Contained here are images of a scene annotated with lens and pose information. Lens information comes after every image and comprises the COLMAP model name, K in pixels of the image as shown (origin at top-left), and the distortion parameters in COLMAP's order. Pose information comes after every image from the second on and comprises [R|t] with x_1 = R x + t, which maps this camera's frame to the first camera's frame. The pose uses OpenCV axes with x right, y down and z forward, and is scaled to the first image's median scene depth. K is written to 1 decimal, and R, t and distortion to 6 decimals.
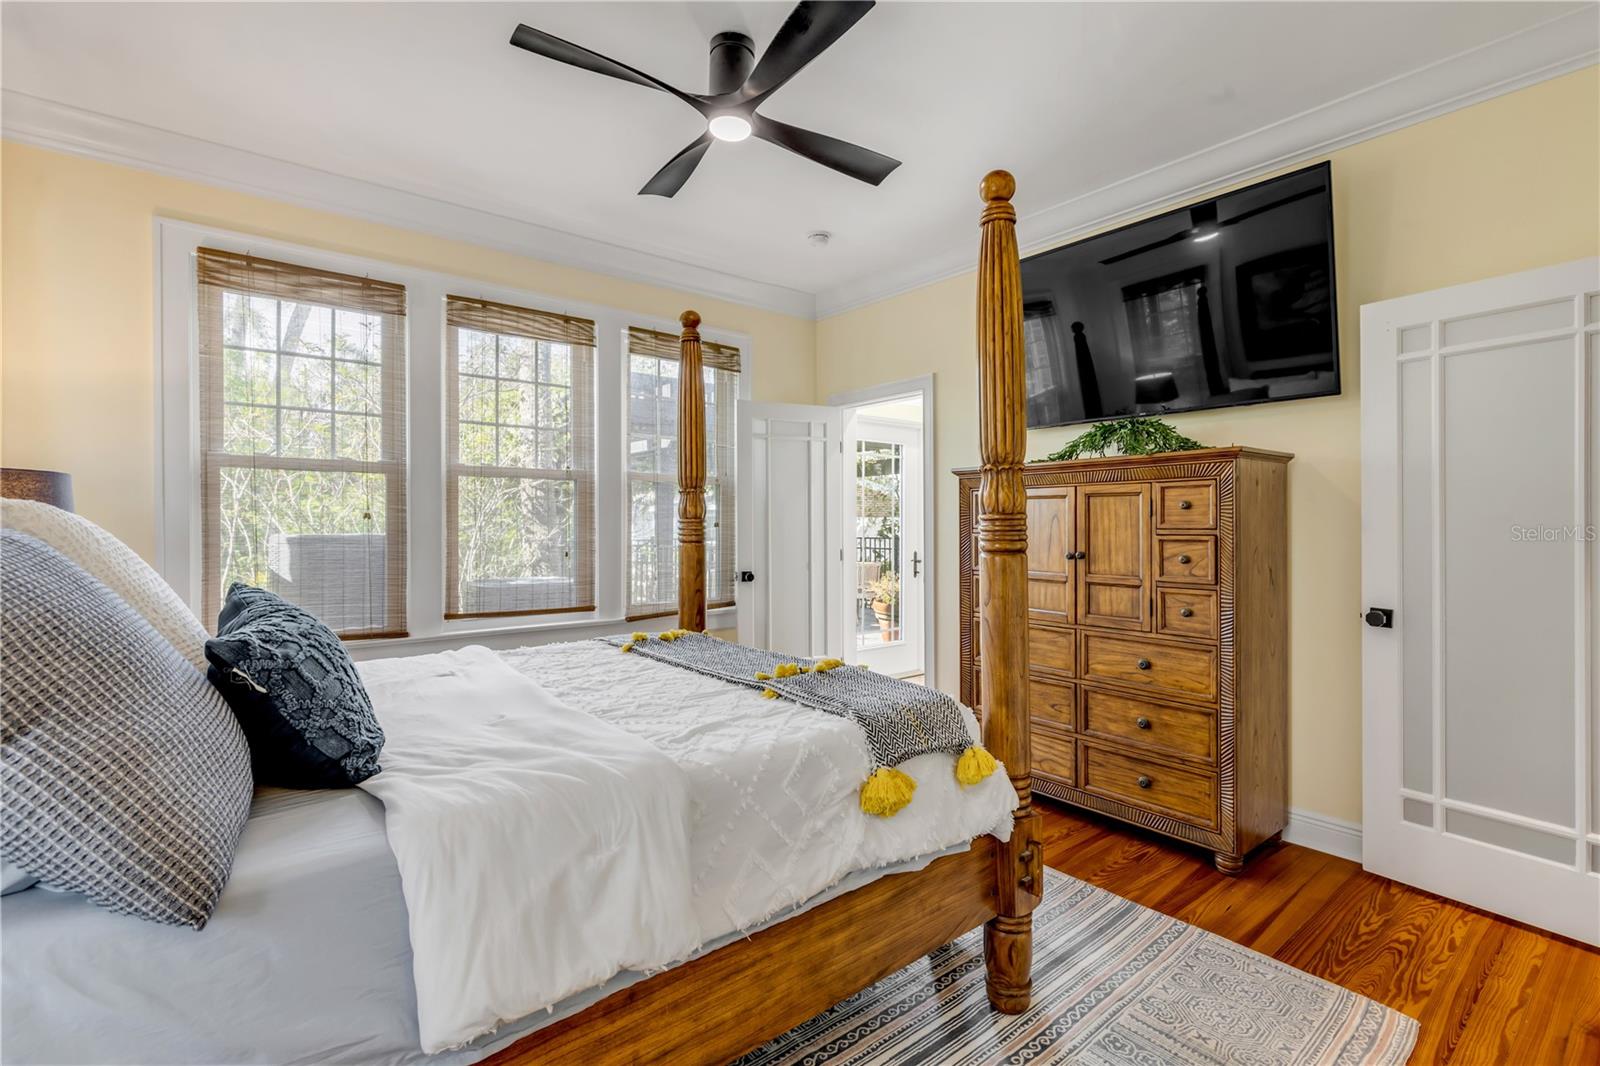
lens RADIAL K [[723.6, 0, 798.5], [0, 723.6, 527.5], [0, 0, 1]] dist [0.003033, 0.000307]
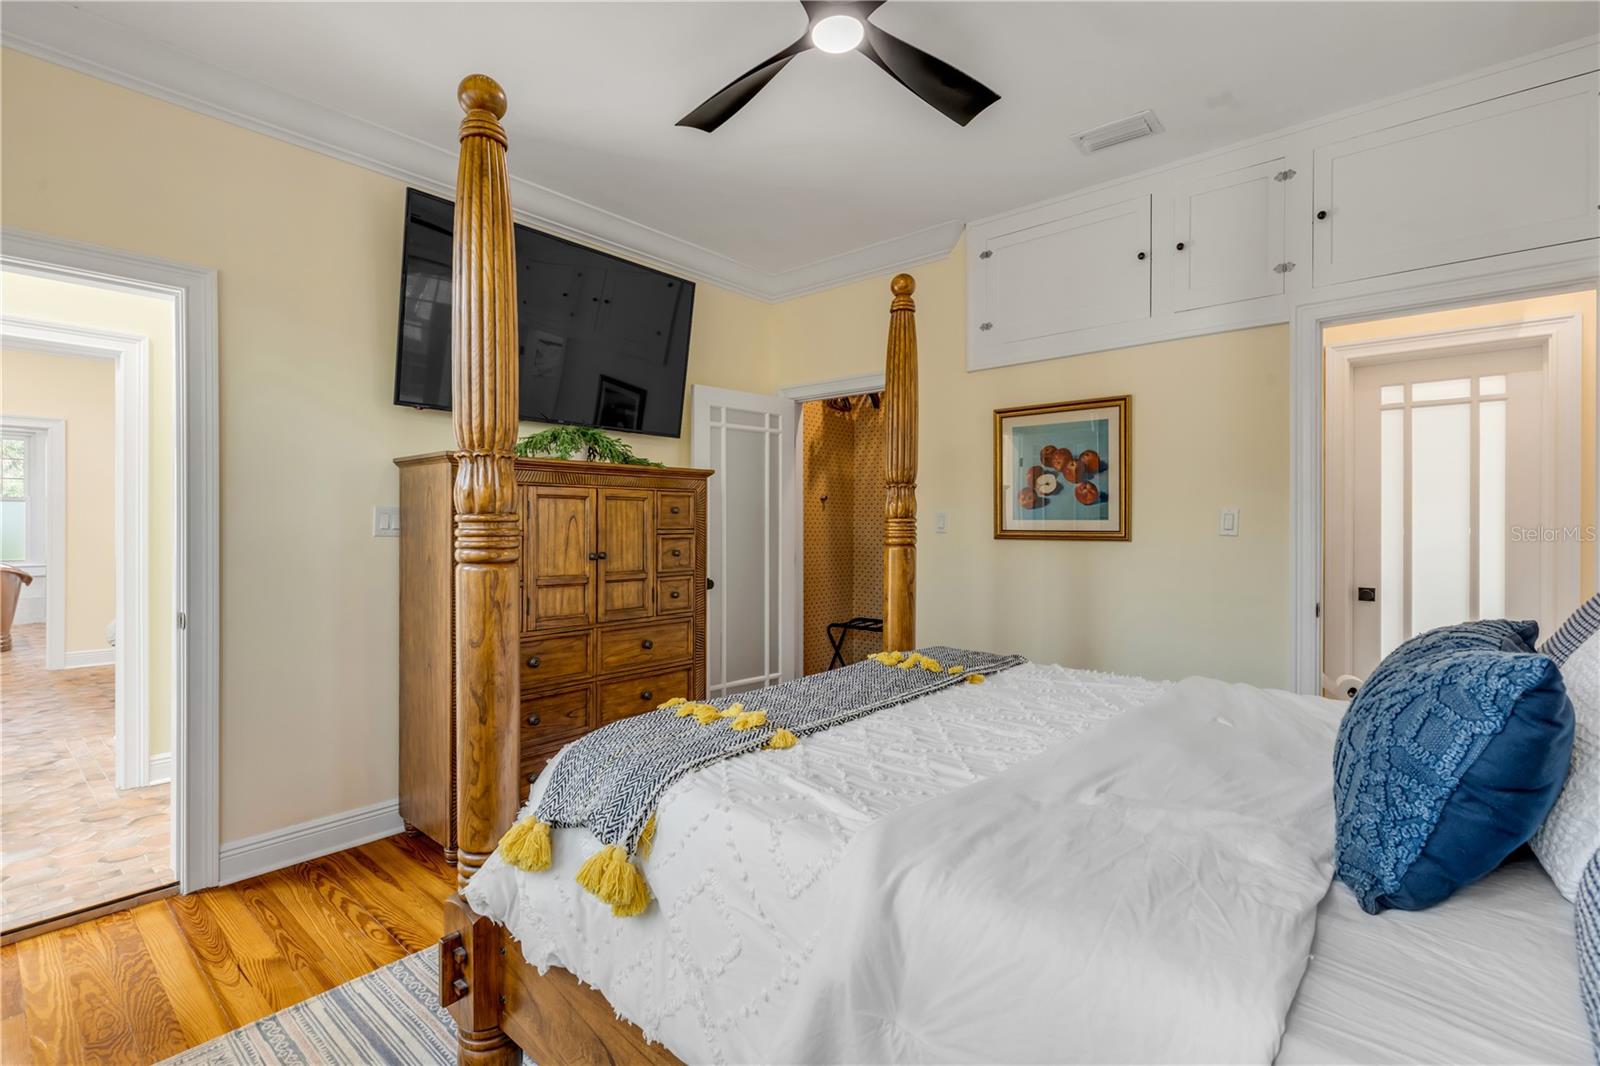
lens RADIAL K [[723.6, 0, 797.7], [0, 723.6, 524.4], [0, 0, 1]] dist [0.003033, 0.000307]
pose [[-0.166201, -0.000515, 0.986092, -0.679909], [0.002687, 0.999996, 0.000975, -0.006496], [-0.986088, 0.002812, -0.166199, 0.902505]]
